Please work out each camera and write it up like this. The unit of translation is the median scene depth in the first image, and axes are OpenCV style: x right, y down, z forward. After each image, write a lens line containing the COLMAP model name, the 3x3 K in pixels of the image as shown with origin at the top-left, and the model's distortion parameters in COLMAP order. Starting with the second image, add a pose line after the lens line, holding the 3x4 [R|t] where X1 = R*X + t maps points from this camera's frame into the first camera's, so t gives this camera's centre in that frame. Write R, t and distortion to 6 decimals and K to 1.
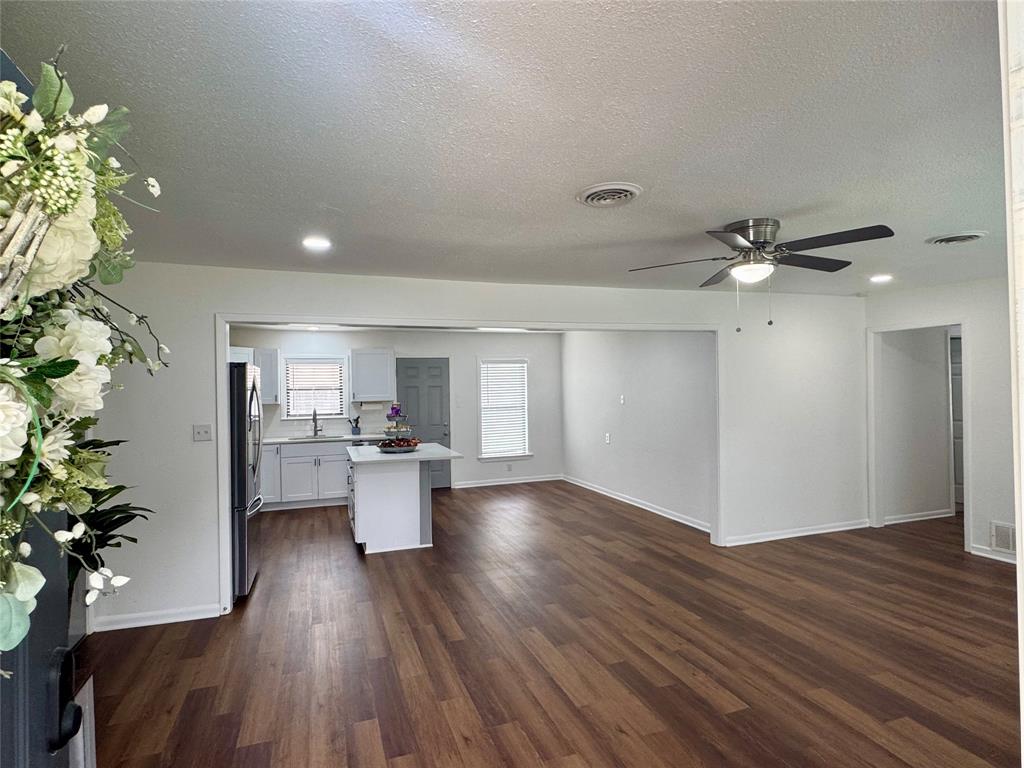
lens RADIAL K [[561.2, 0, 512.0], [0, 561.2, 384.0], [0, 0, 1]] dist [-0.001098, -0.000556]
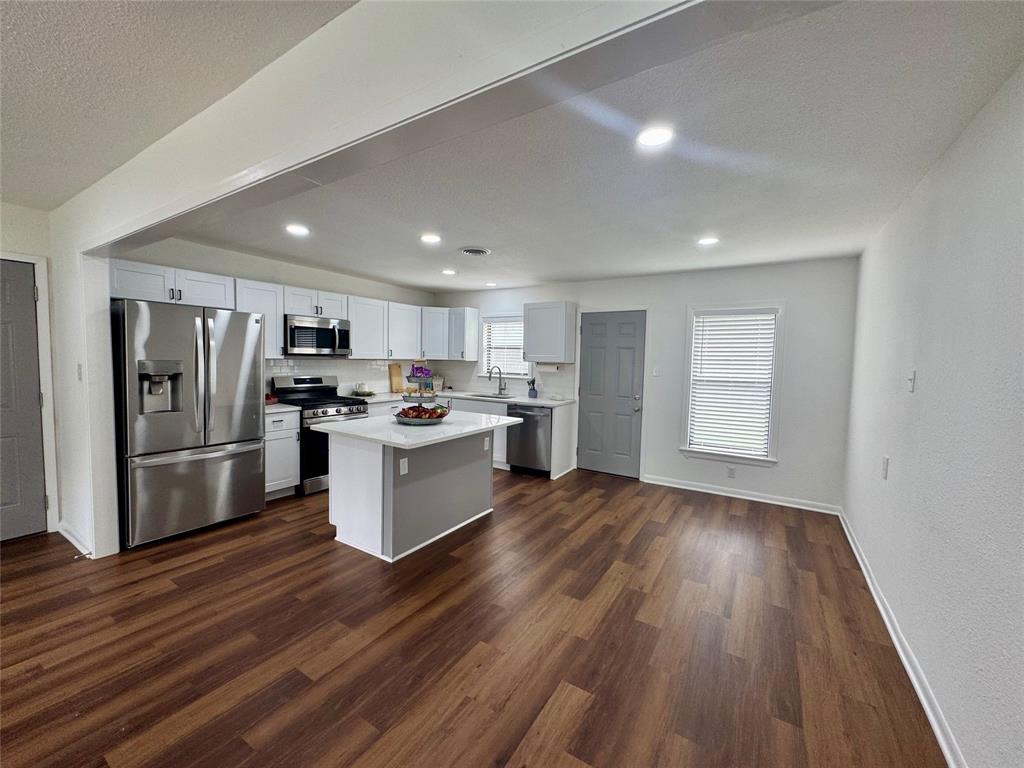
lens RADIAL K [[412.3, 0, 512.0], [0, 412.3, 384.0], [0, 0, 1]] dist [0.002533, 0.000431]
pose [[0.622709, 0.080649, -0.778286, 0.226054], [-0.029374, 0.996382, 0.079746, 0.014167], [0.781902, -0.026797, 0.622826, 0.541545]]
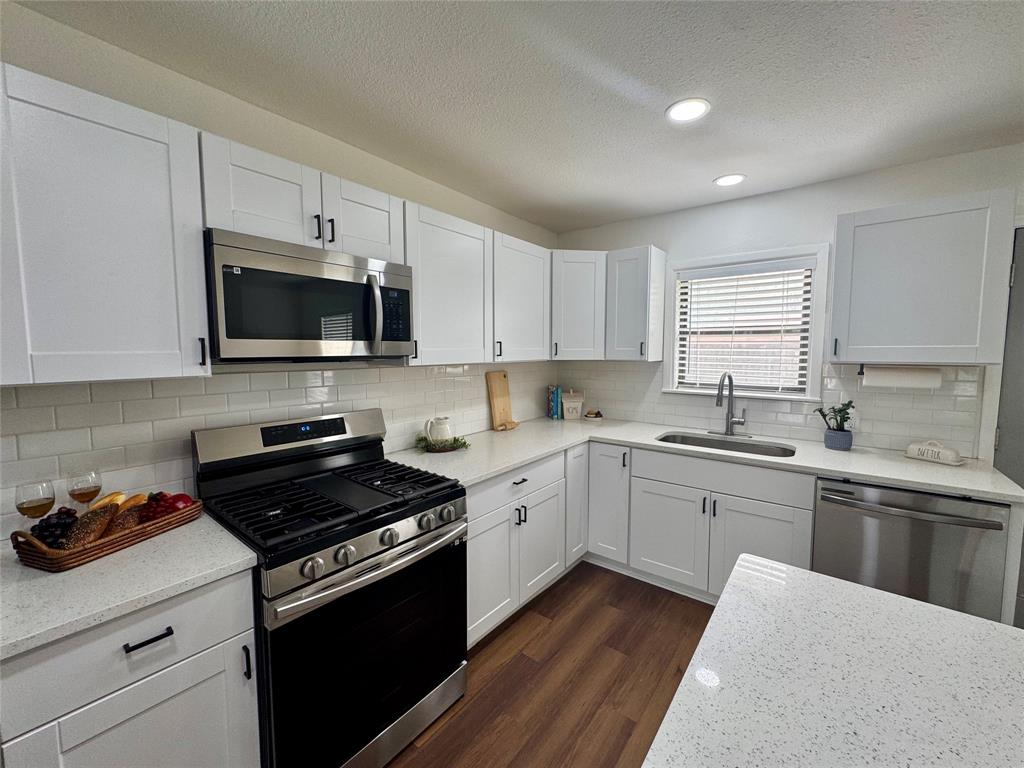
lens RADIAL K [[414.0, 0, 512.0], [0, 414.0, 384.0], [0, 0, 1]] dist [-0.002275, -0.000231]
pose [[0.539162, 0.085853, -0.837815, -0.162285], [-0.004393, 0.995064, 0.099140, 0.018839], [0.842191, -0.049771, 0.536878, 0.652725]]
